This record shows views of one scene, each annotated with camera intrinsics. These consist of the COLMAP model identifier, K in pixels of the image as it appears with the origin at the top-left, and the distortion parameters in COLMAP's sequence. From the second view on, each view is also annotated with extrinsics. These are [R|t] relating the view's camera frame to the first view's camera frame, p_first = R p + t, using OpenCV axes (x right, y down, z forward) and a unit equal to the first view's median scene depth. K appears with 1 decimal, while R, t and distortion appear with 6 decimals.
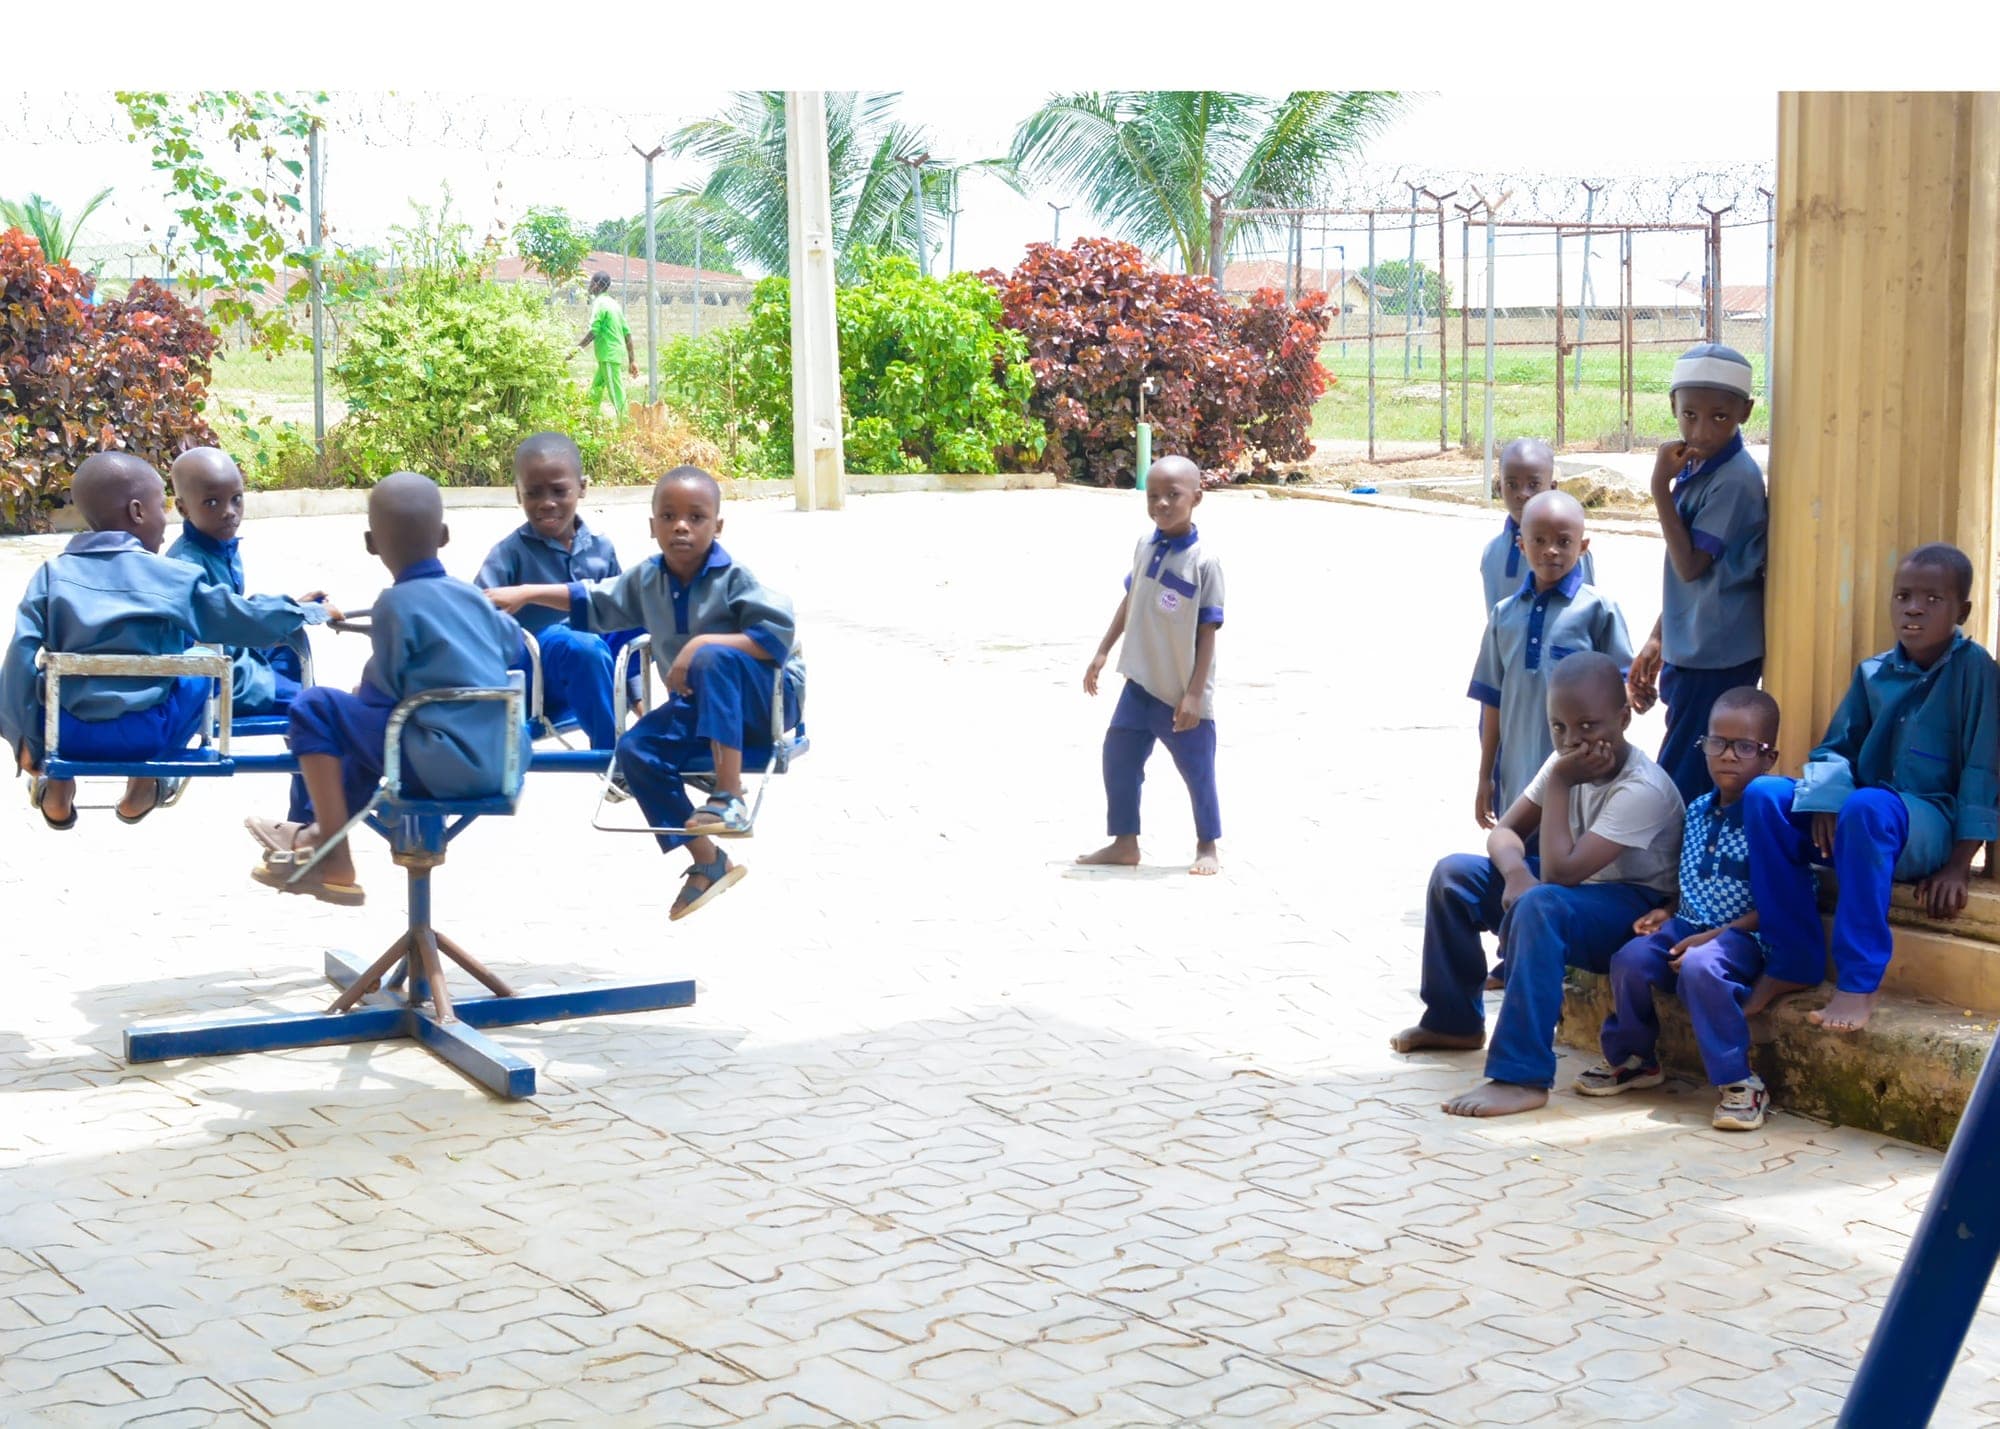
lens RADIAL K [[3033.7, 0, 964.4], [0, 3033.7, 718.9], [0, 0, 1]] dist [-0.130967, 0.070512]
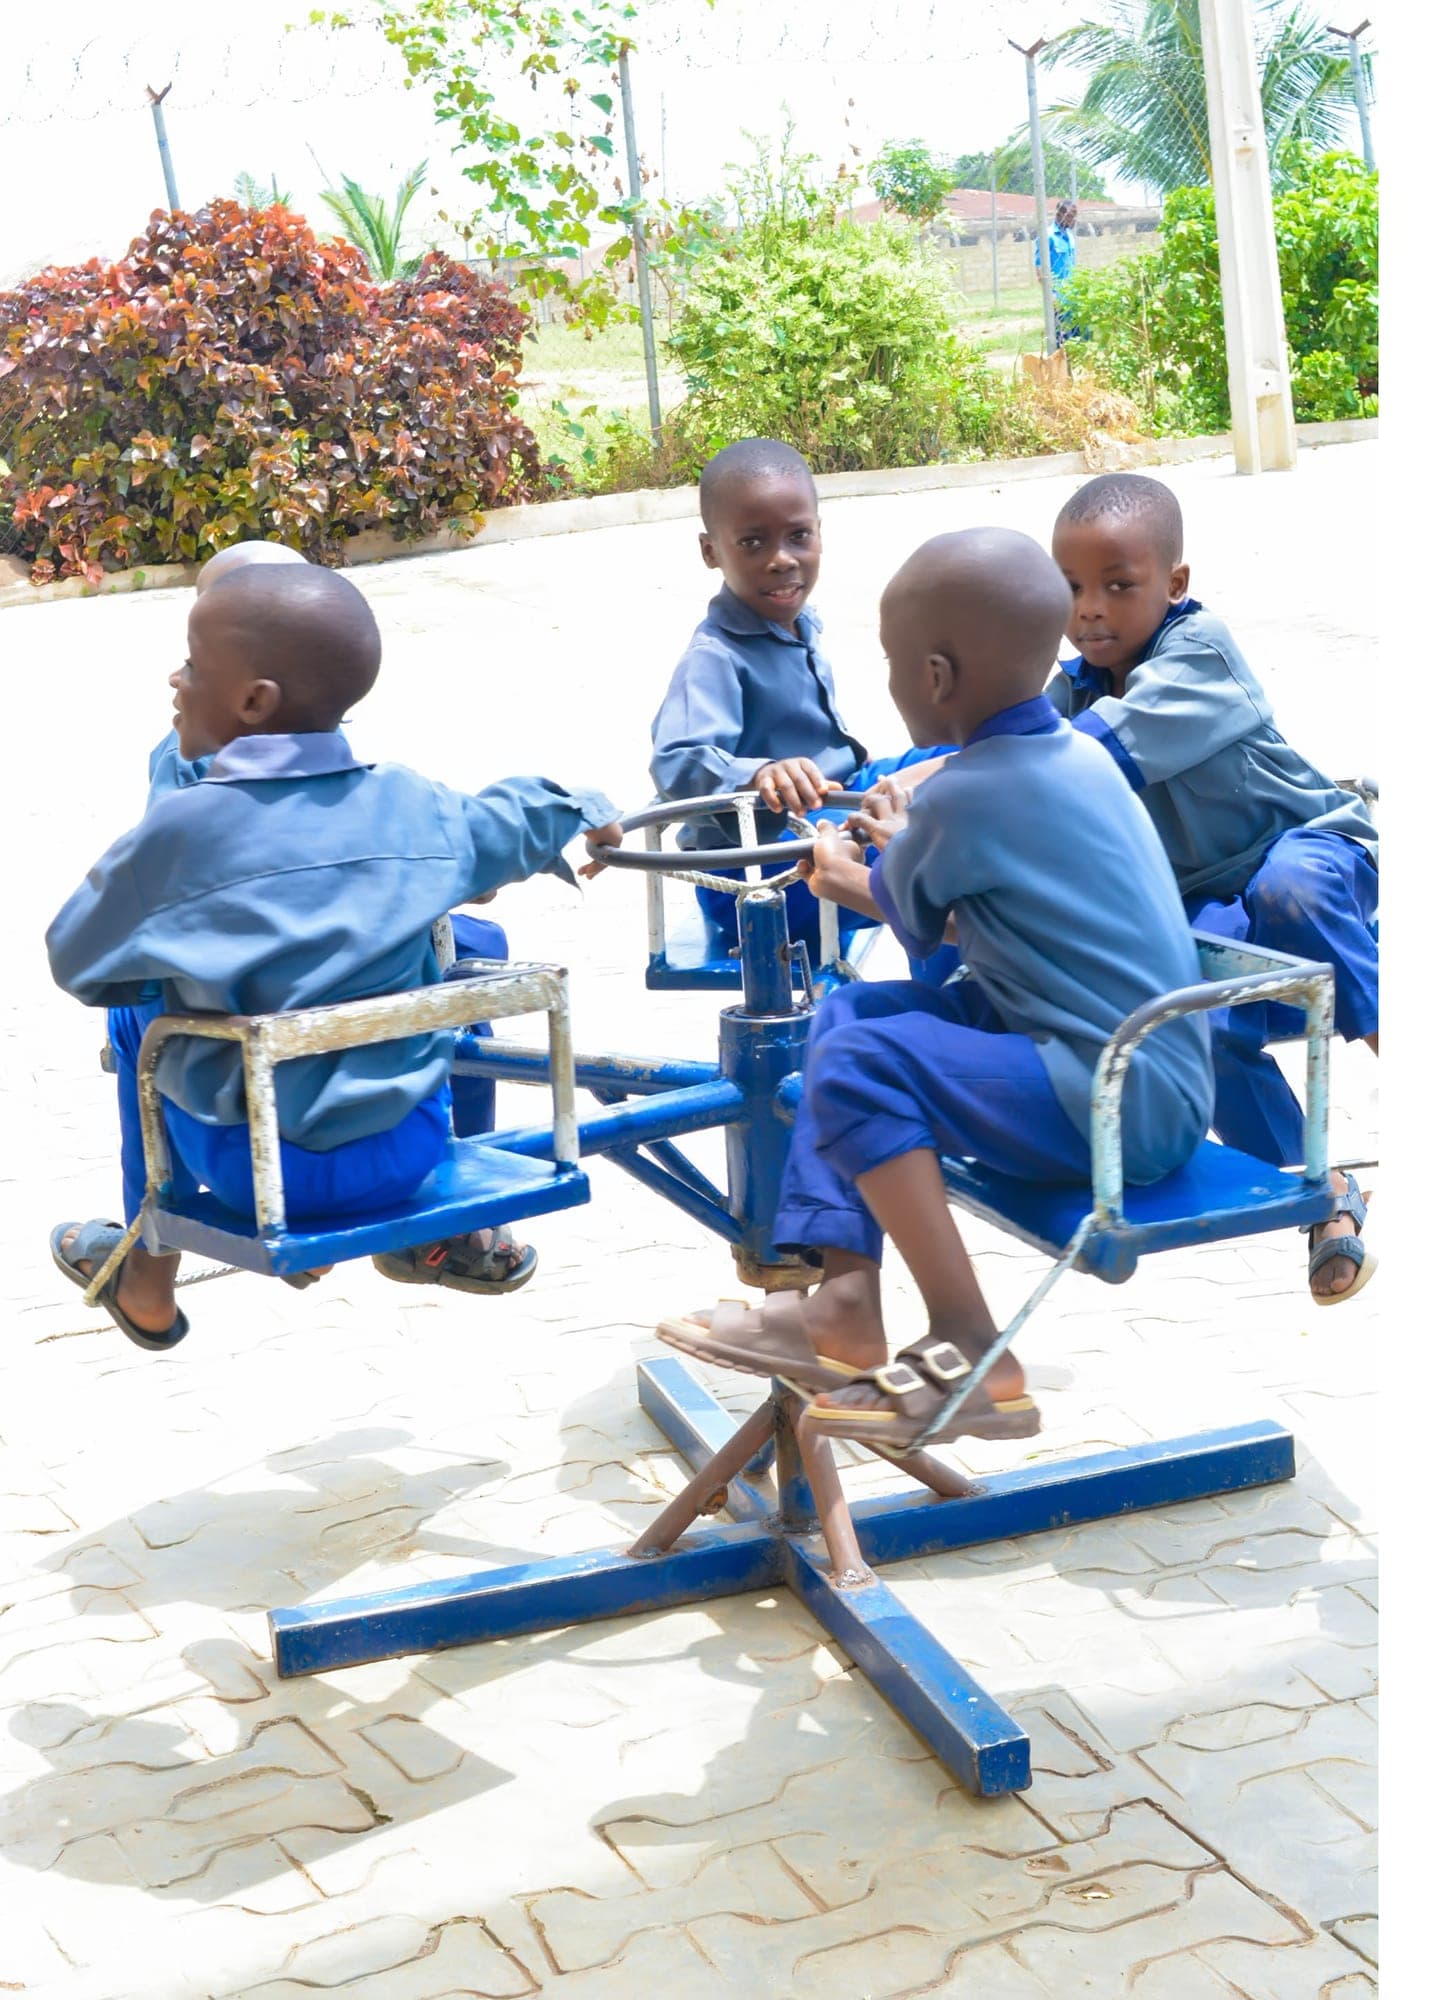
lens RADIAL K [[3033.7, 0, 714.5], [0, 3033.7, 1000.0], [0, 0, 1]] dist [-0.130967, 0.070512]
pose [[0.976247, -0.038184, -0.213270, -0.025836], [0.061266, 0.992825, 0.102691, -0.020521], [0.207819, -0.113318, 0.971581, 0.172383]]
